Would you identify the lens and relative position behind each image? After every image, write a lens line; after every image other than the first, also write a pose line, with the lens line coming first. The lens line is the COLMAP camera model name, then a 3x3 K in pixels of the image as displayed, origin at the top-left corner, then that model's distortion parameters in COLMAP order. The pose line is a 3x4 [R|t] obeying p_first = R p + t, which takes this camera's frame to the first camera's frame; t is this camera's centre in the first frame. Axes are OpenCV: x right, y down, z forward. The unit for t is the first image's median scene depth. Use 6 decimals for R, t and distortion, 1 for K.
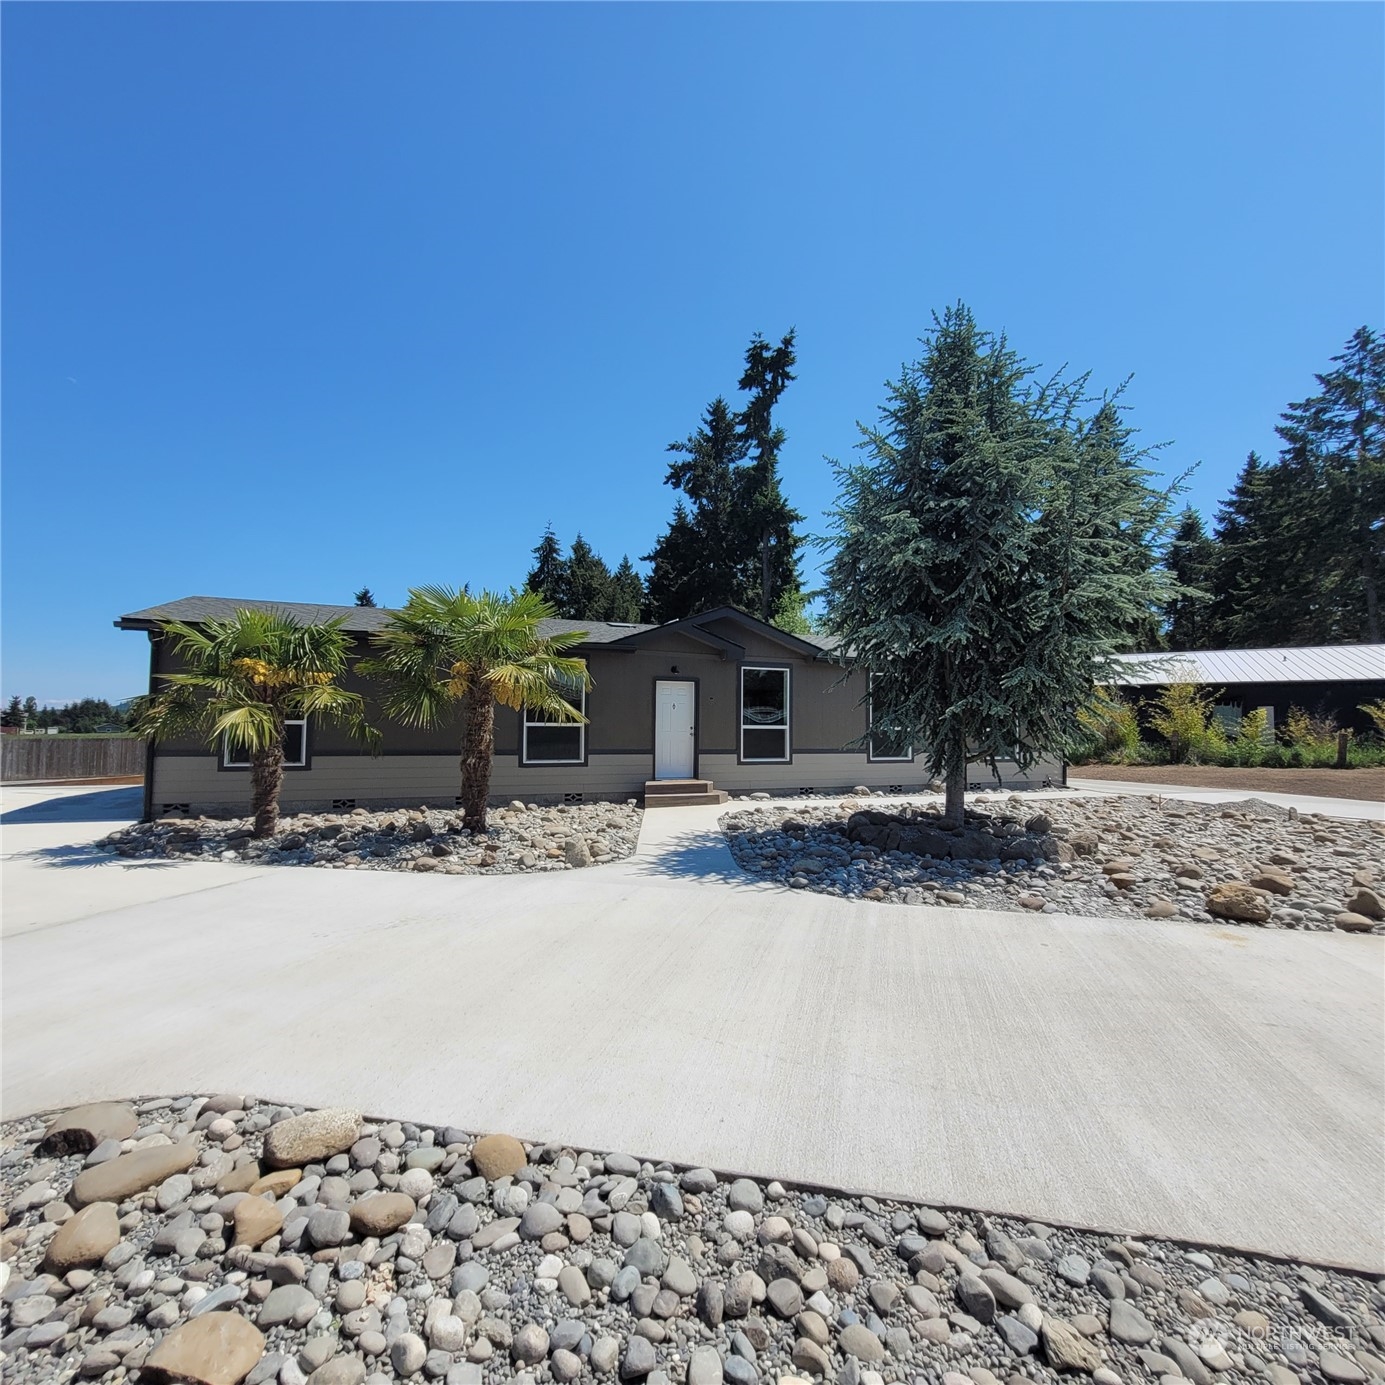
lens RADIAL K [[720.3, 0, 695.2], [0, 720.3, 692.5], [0, 0, 1]] dist [-0.000042, 0.000127]
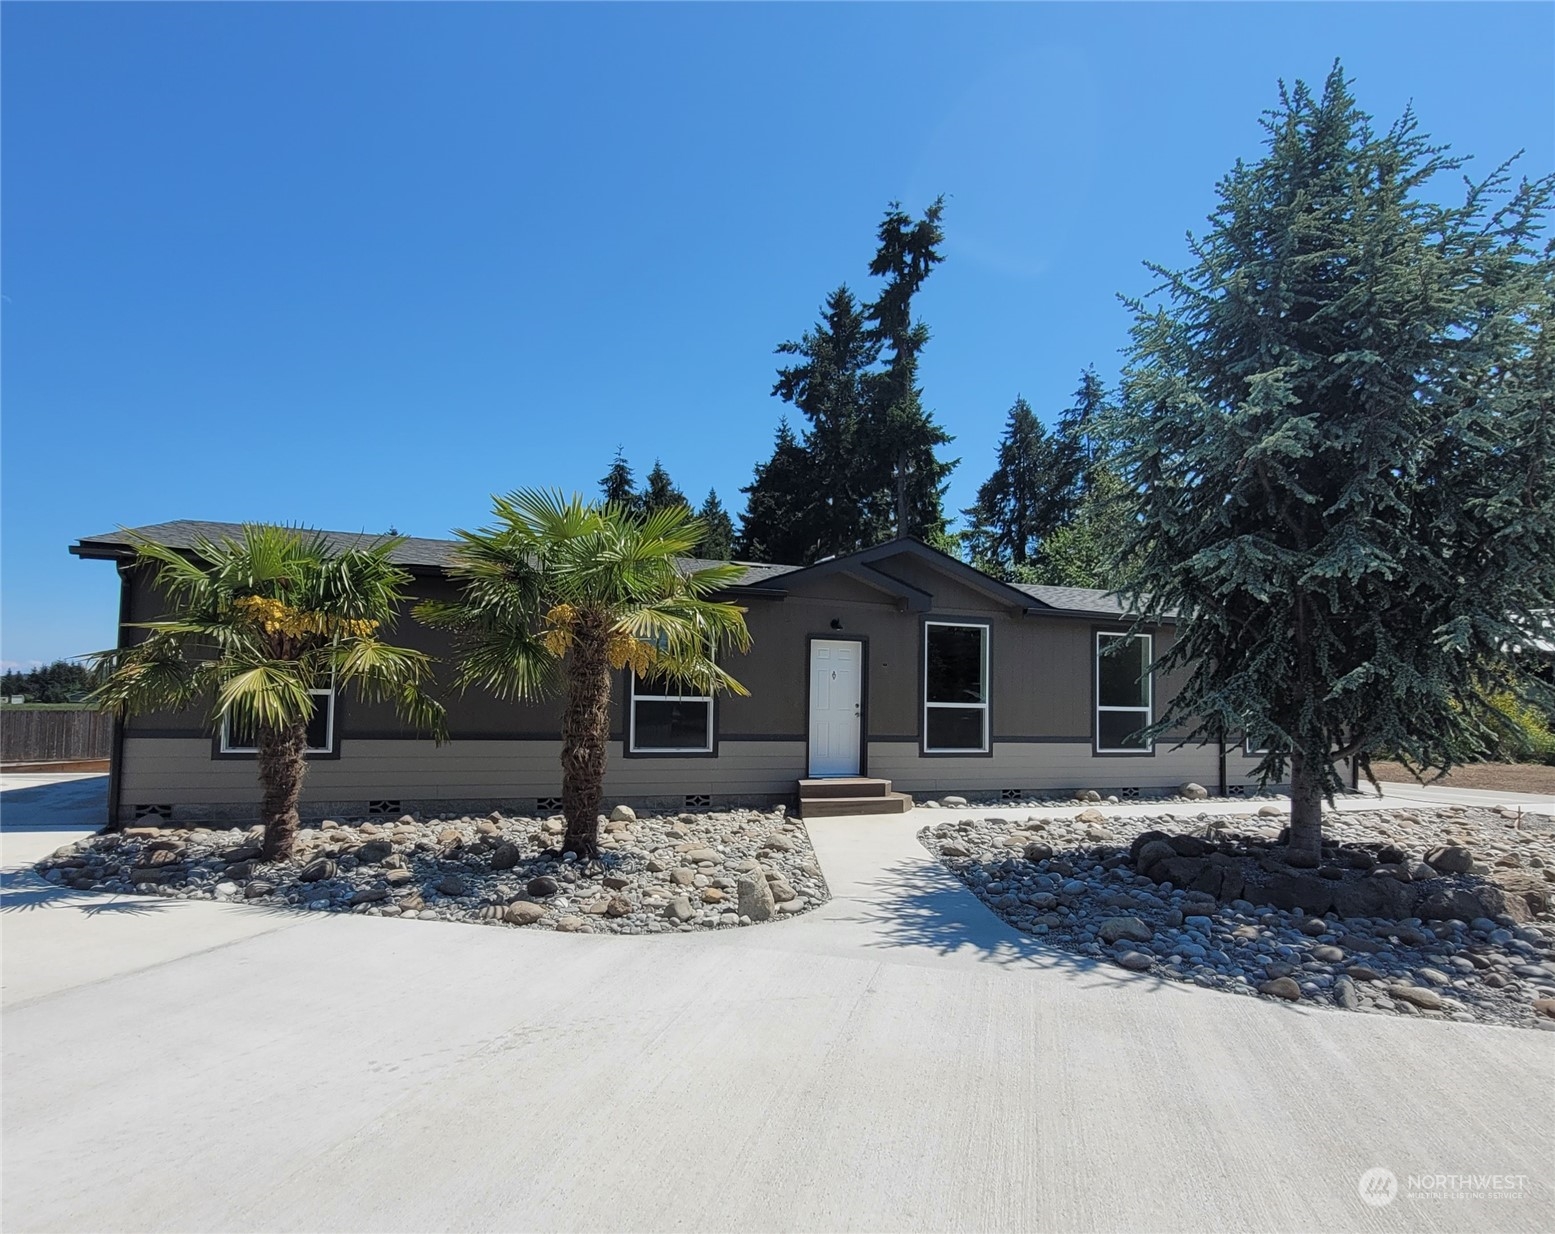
lens RADIAL K [[901.7, 0, 774.3], [0, 901.7, 650.0], [0, 0, 1]] dist [0.000411, -0.001968]
pose [[0.999559, 0.009032, -0.028278, -0.087343], [-0.009347, 0.999896, -0.011021, 0.005963], [0.028175, 0.011281, 0.999539, 0.130756]]
